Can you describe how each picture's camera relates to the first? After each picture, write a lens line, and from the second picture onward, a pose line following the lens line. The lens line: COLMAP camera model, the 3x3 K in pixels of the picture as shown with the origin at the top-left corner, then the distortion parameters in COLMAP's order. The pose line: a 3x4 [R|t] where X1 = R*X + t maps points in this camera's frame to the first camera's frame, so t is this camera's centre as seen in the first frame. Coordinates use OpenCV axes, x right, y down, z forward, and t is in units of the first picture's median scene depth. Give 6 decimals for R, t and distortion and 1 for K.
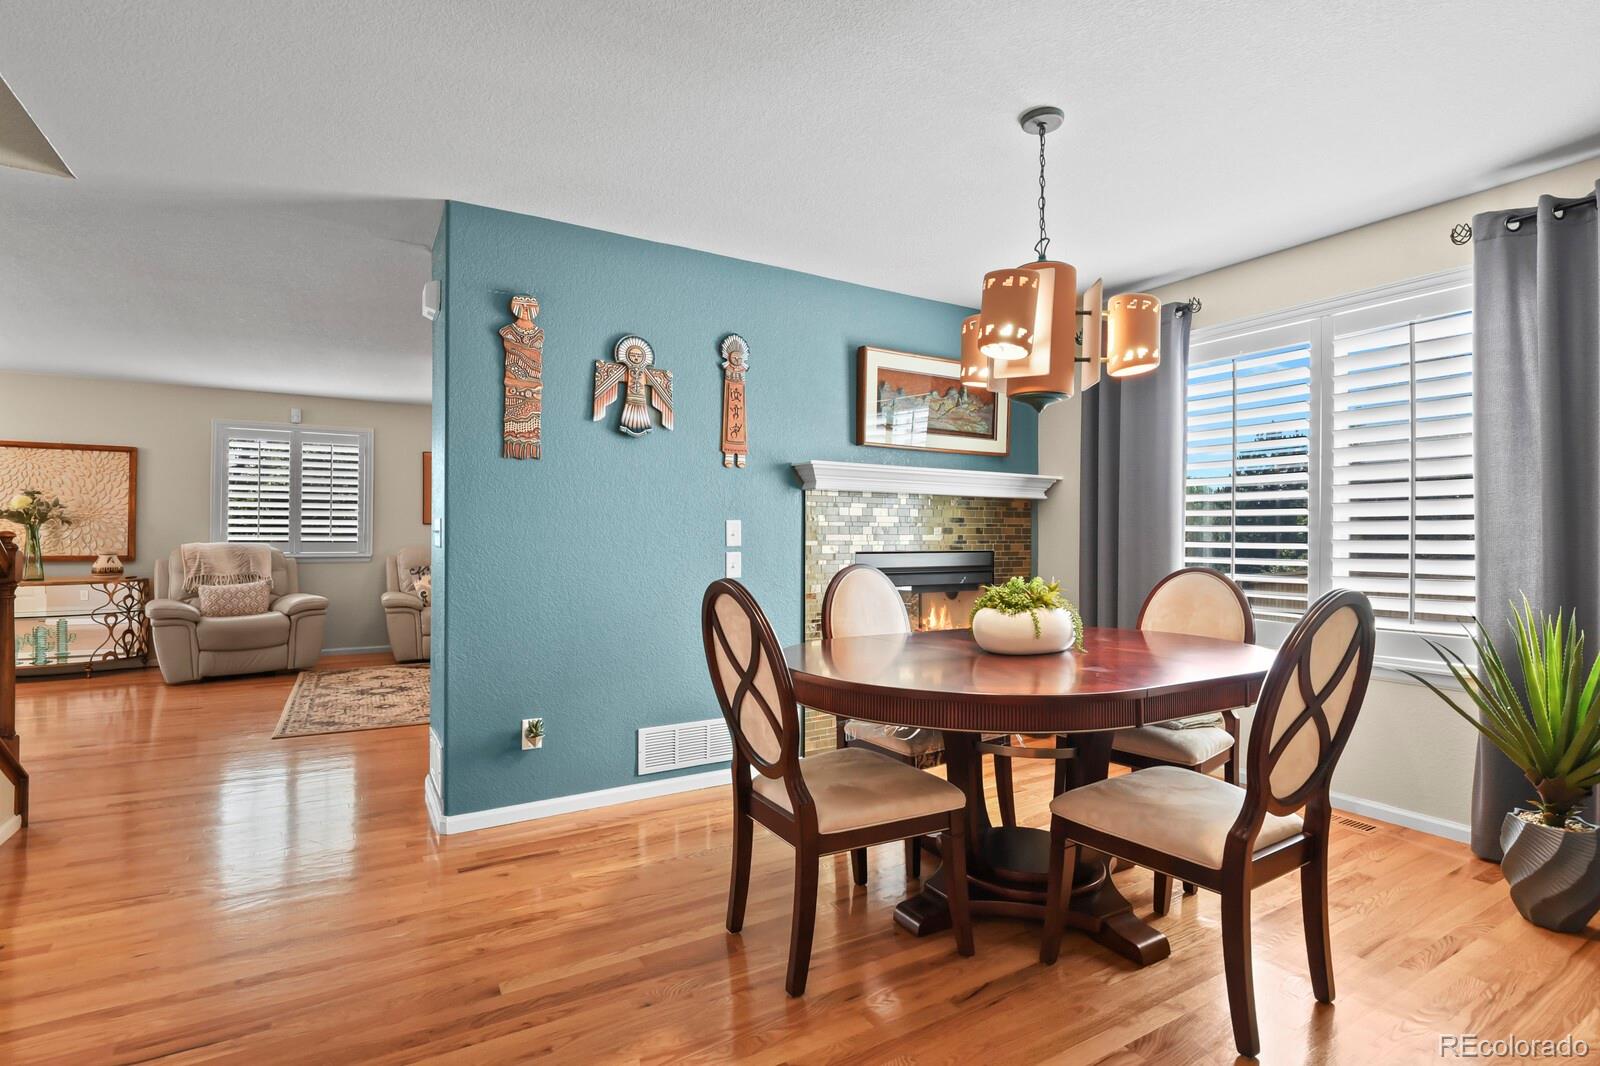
lens RADIAL K [[776.6, 0, 813.3], [0, 776.6, 523.9], [0, 0, 1]] dist [-0.007307, -0.005728]
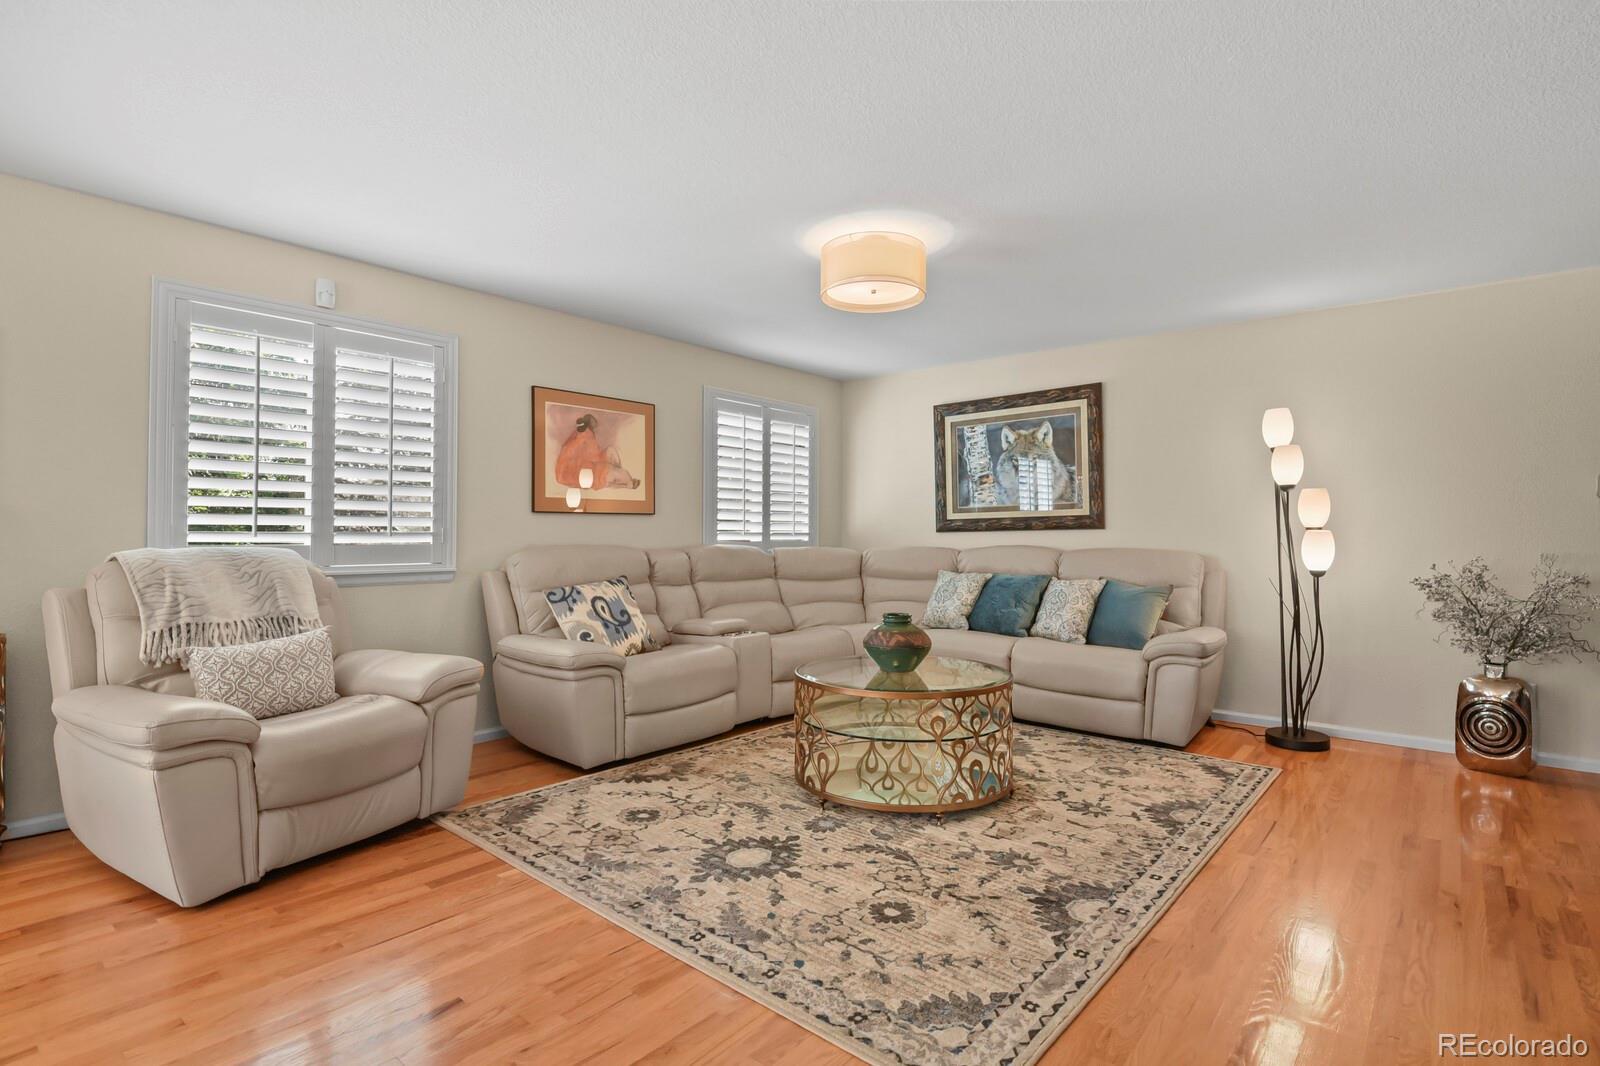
lens RADIAL K [[776.6, 0, 811.9], [0, 776.6, 526.1], [0, 0, 1]] dist [-0.007307, -0.005728]
pose [[0.945507, 0.005192, 0.325559, -1.074701], [-0.008009, 0.999941, 0.007314, 0.010306], [-0.325502, -0.009523, 0.945493, 0.850279]]
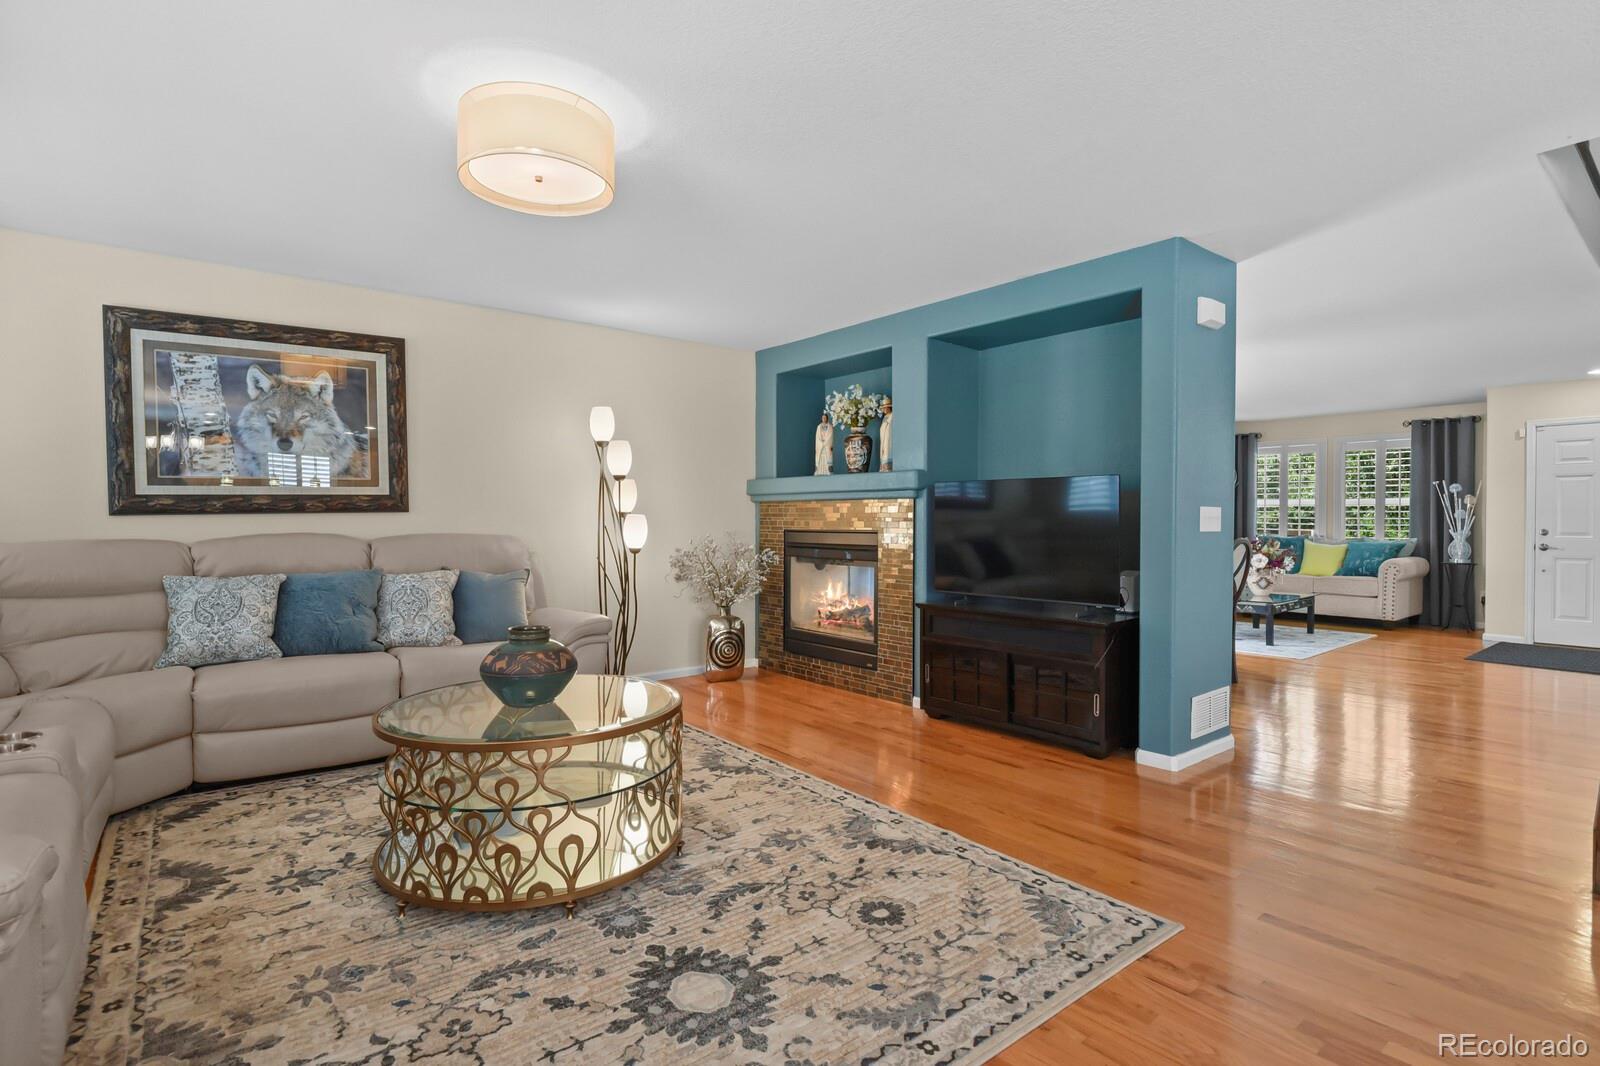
lens RADIAL K [[776.6, 0, 805.6], [0, 776.6, 529.4], [0, 0, 1]] dist [-0.007307, -0.005728]
pose [[-0.137171, -0.015347, 0.990429, -1.405355], [-0.019441, 0.999729, 0.012799, 0.021815], [-0.990357, -0.017500, -0.137432, 1.593344]]
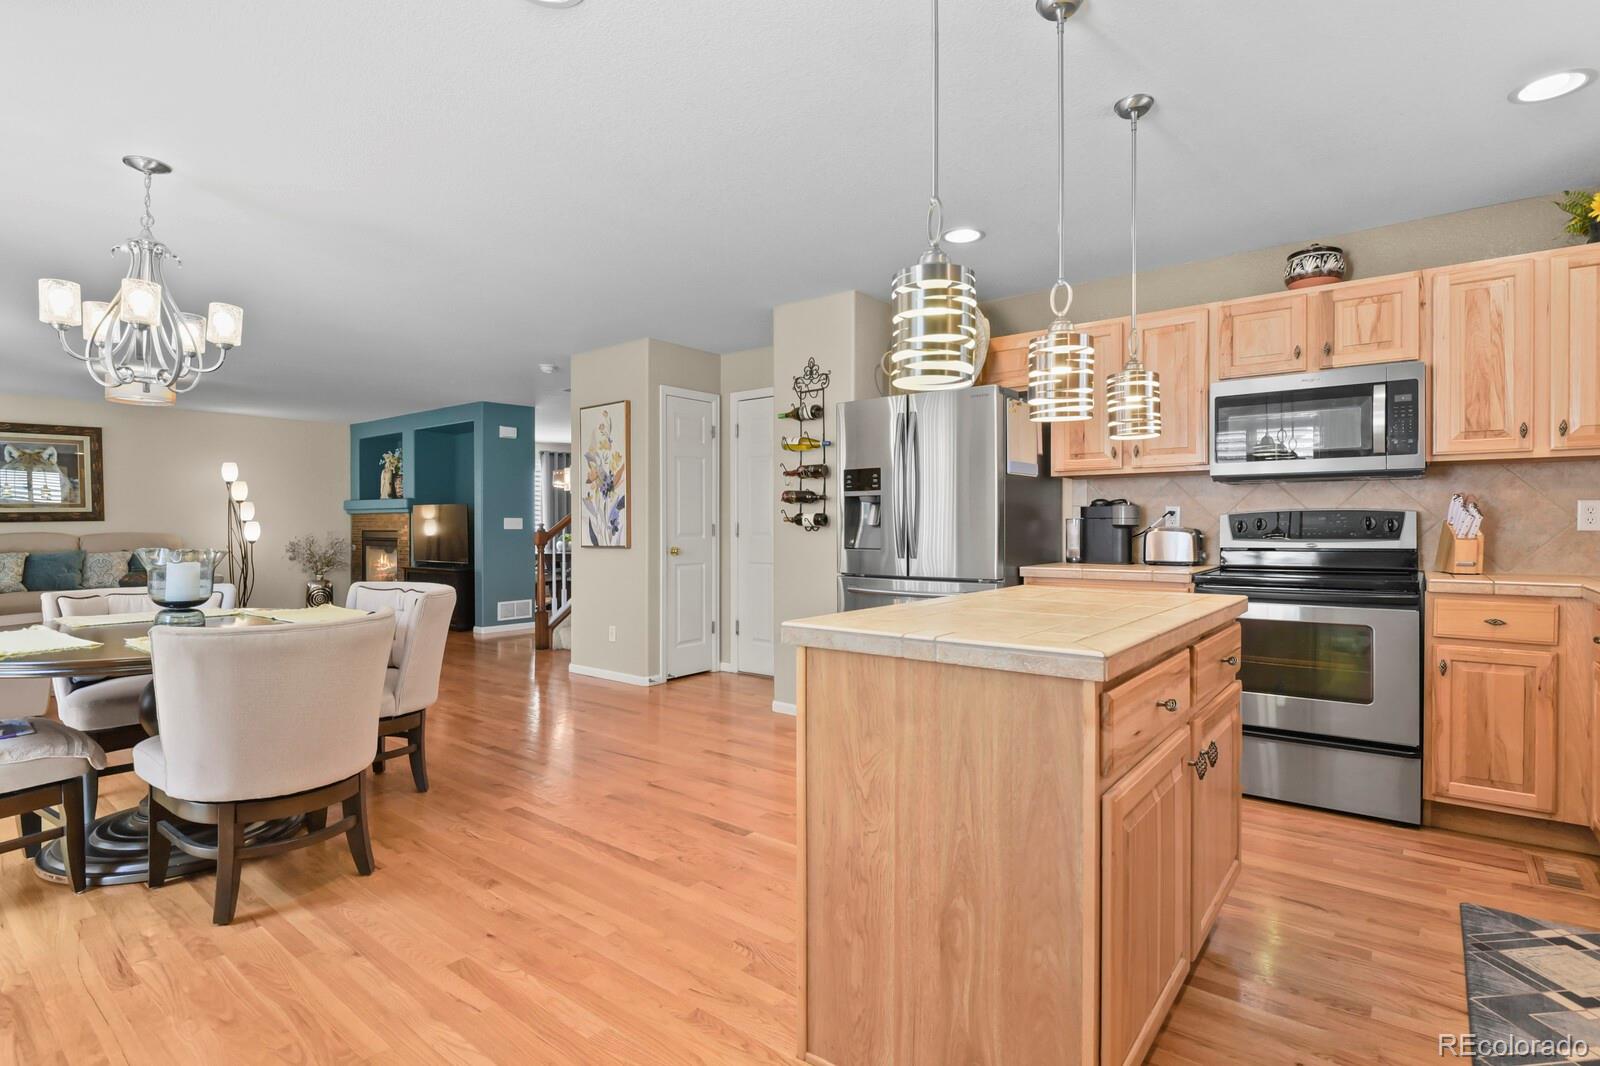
lens RADIAL K [[776.6, 0, 805.0], [0, 776.6, 530.7], [0, 0, 1]] dist [-0.007307, -0.005728]
pose [[-0.345180, -0.009097, 0.938492, -2.962081], [-0.016142, 0.999863, 0.003755, 0.009104], [-0.938398, -0.013853, -0.345280, 0.882682]]
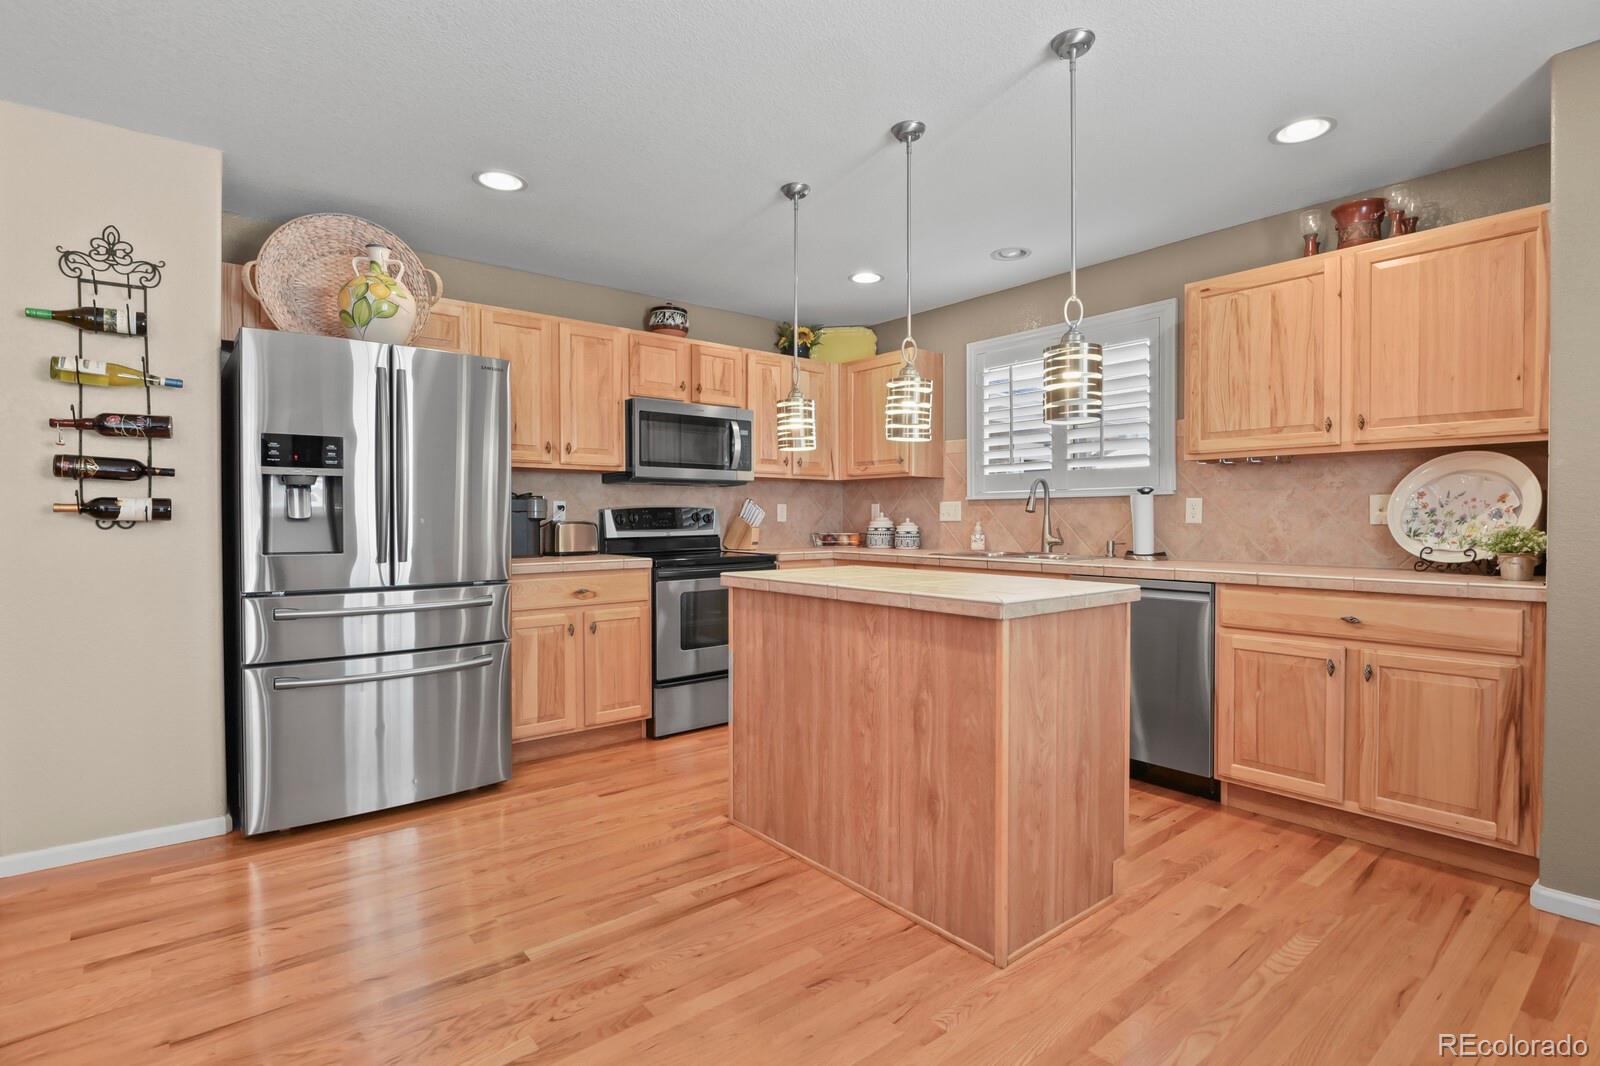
lens RADIAL K [[776.6, 0, 812.3], [0, 776.6, 531.0], [0, 0, 1]] dist [-0.007307, -0.005728]
pose [[-0.989579, -0.000052, -0.143993, -2.316581], [0.000174, 0.999999, -0.001561, 0.017861], [0.143992, -0.001570, -0.989578, 1.244515]]
